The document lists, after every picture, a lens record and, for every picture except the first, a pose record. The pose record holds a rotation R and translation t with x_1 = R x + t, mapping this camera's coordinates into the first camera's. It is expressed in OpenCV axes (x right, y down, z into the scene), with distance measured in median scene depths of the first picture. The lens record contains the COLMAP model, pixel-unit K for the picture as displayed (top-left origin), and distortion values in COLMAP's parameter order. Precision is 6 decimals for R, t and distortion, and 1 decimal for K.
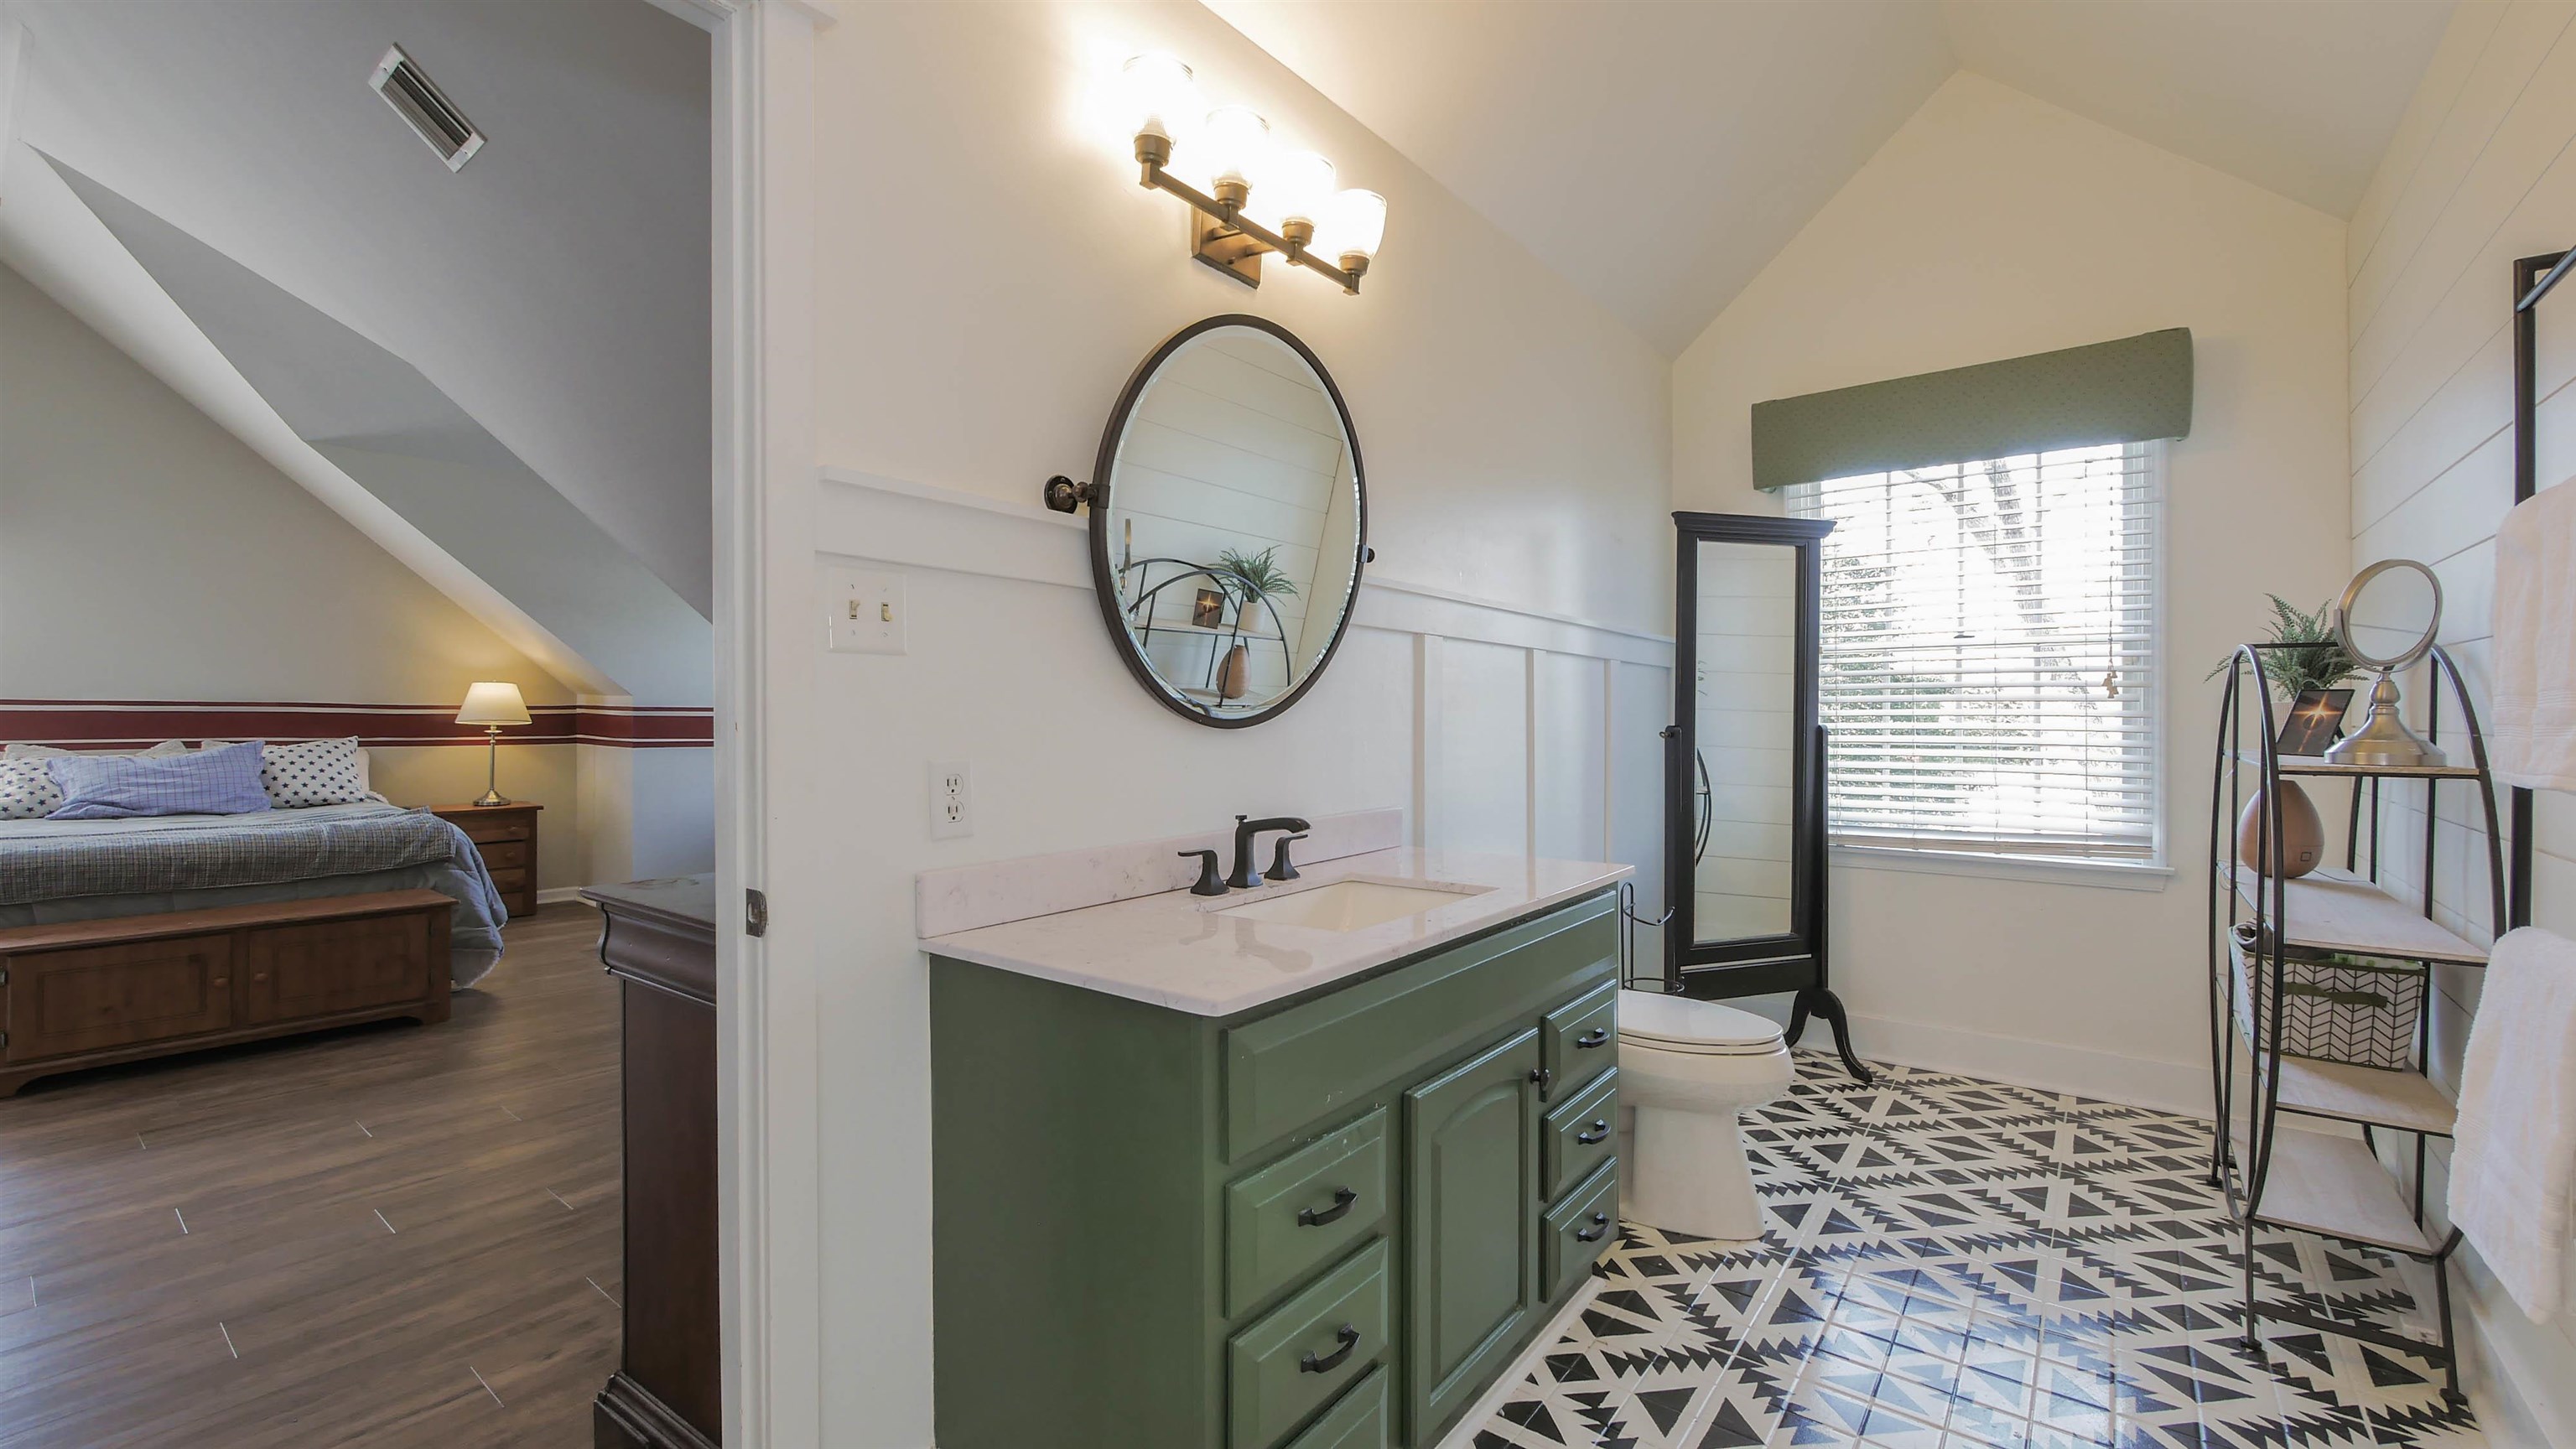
lens RADIAL K [[1061.3, 0, 1281.2], [0, 1061.3, 726.8], [0, 0, 1]] dist [-0.006313, 0.000745]
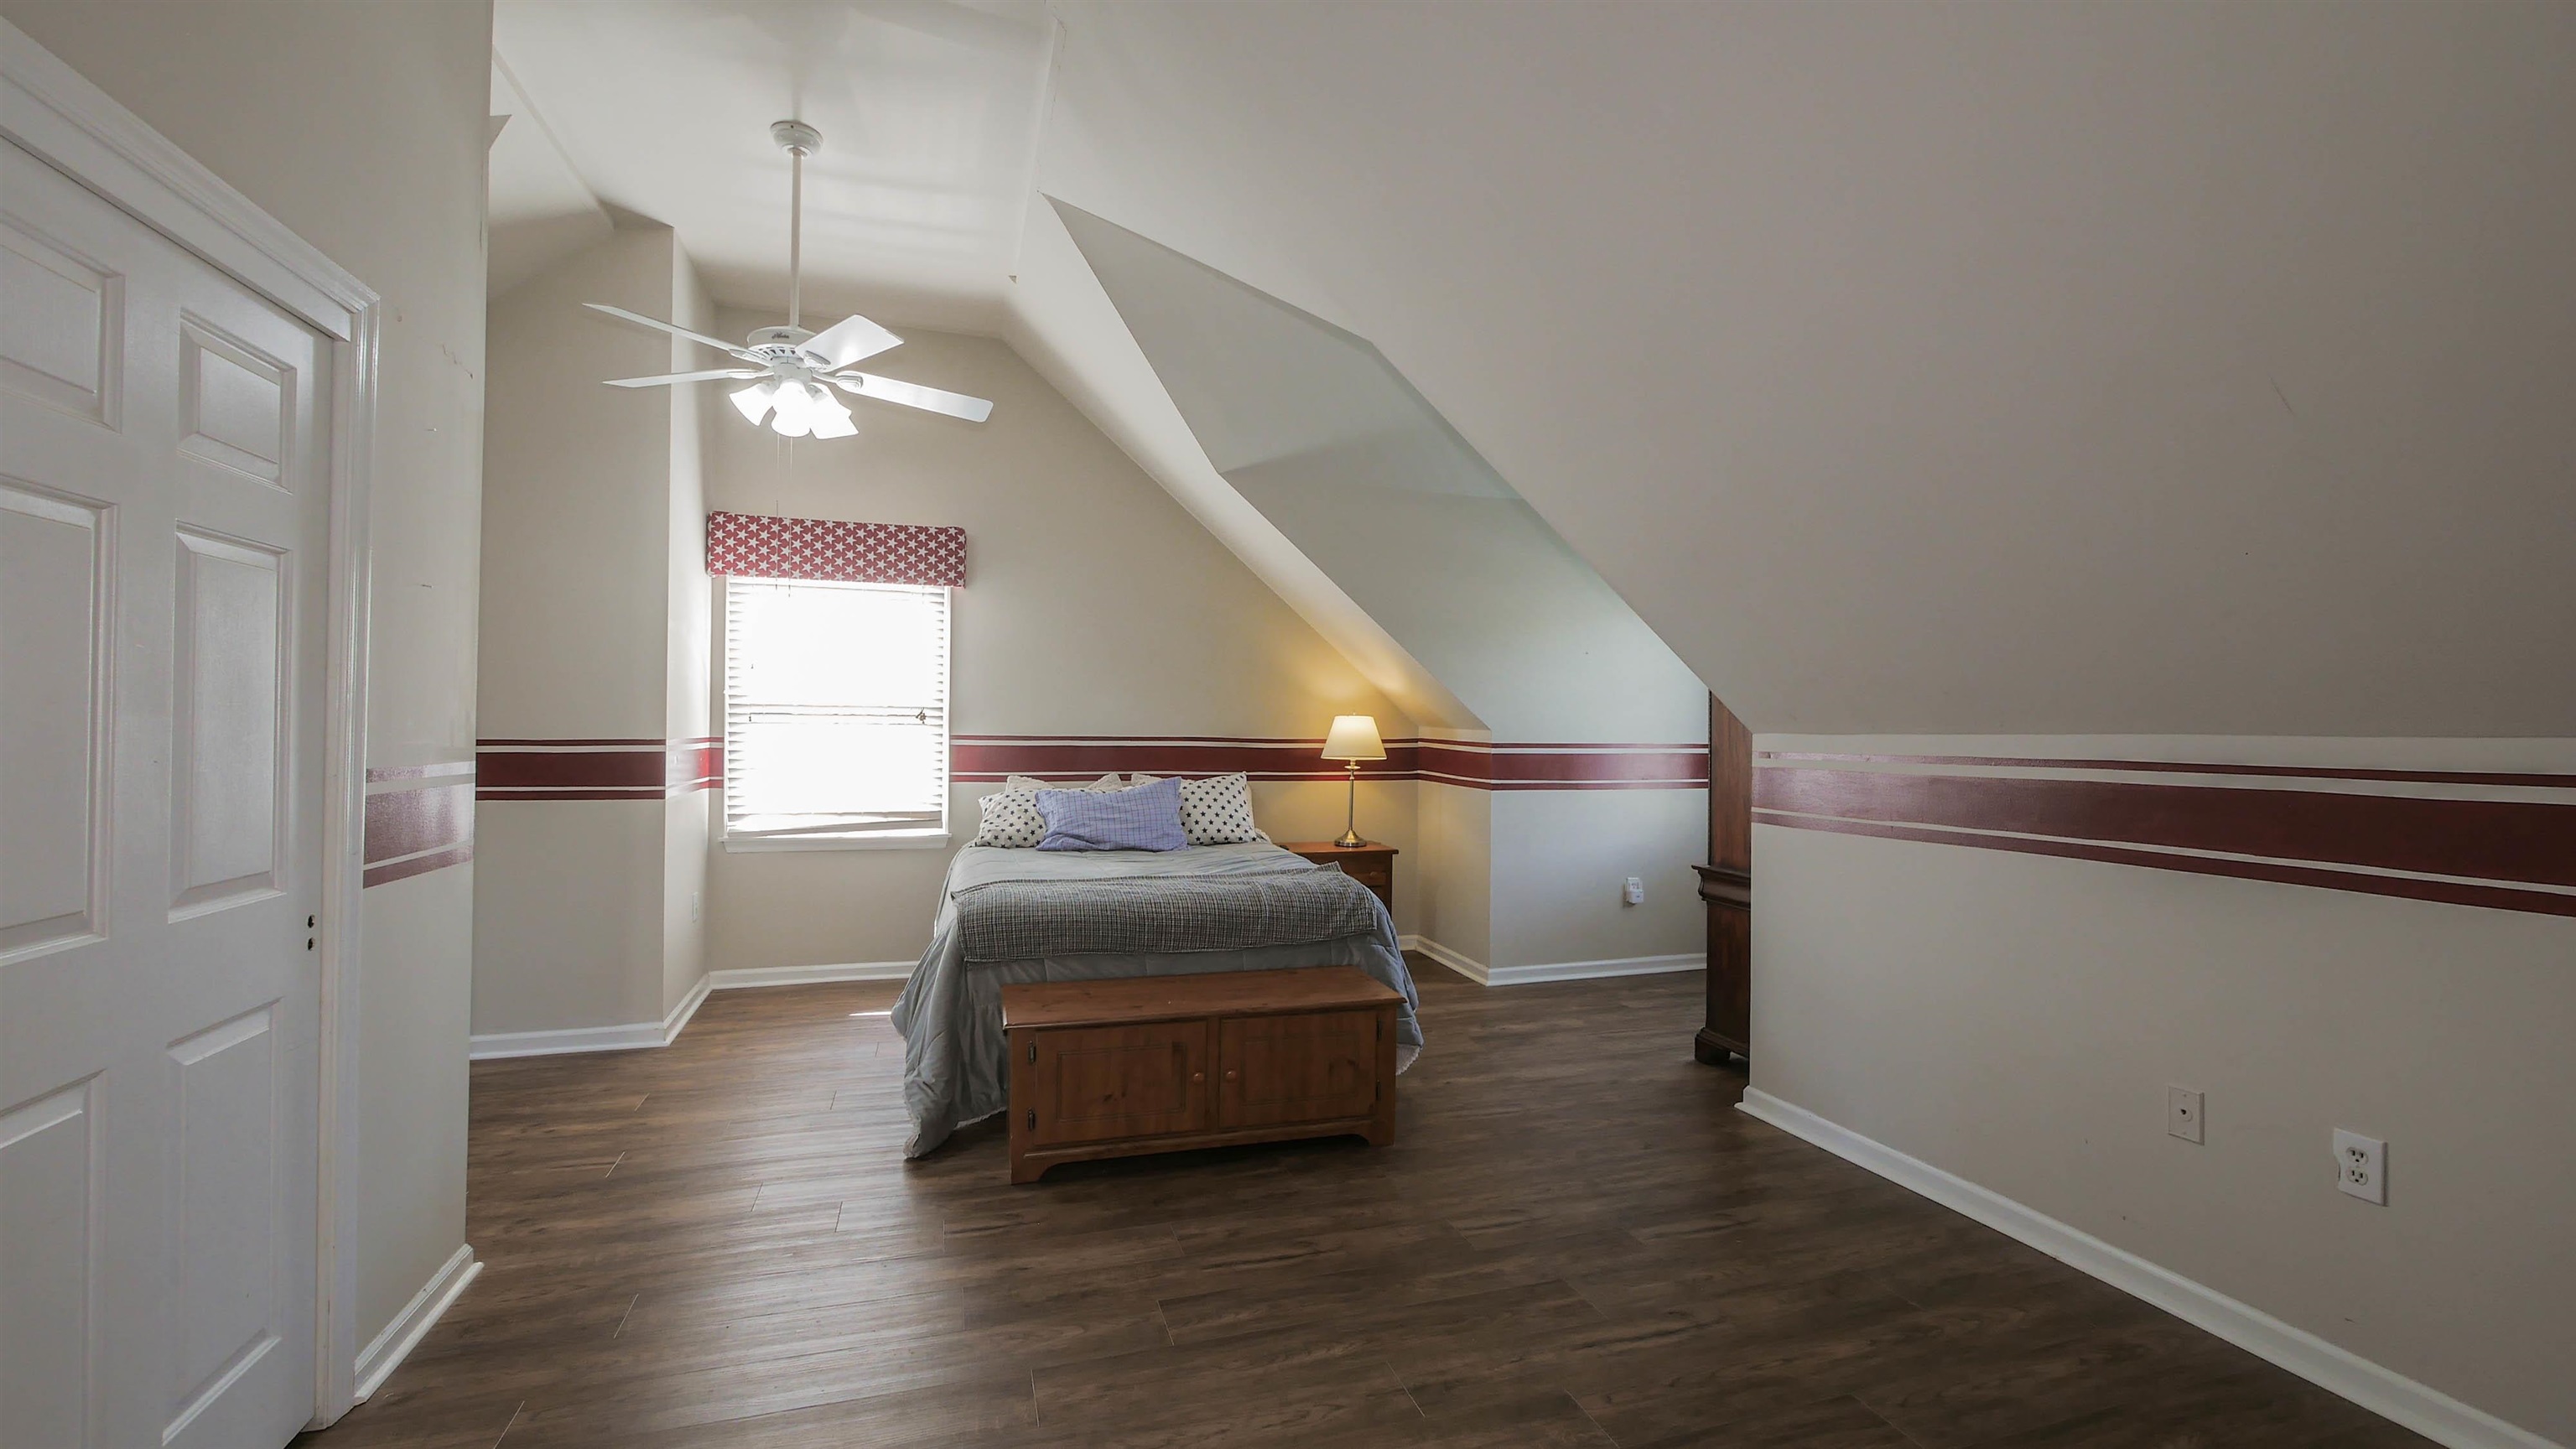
lens RADIAL K [[1061.3, 0, 1281.2], [0, 1061.3, 726.8], [0, 0, 1]] dist [-0.006313, 0.000745]
pose [[0.828255, 0.006378, -0.560316, -0.315792], [-0.012769, 0.999890, -0.007493, -0.027899], [0.560207, 0.013360, 0.828245, 0.213469]]
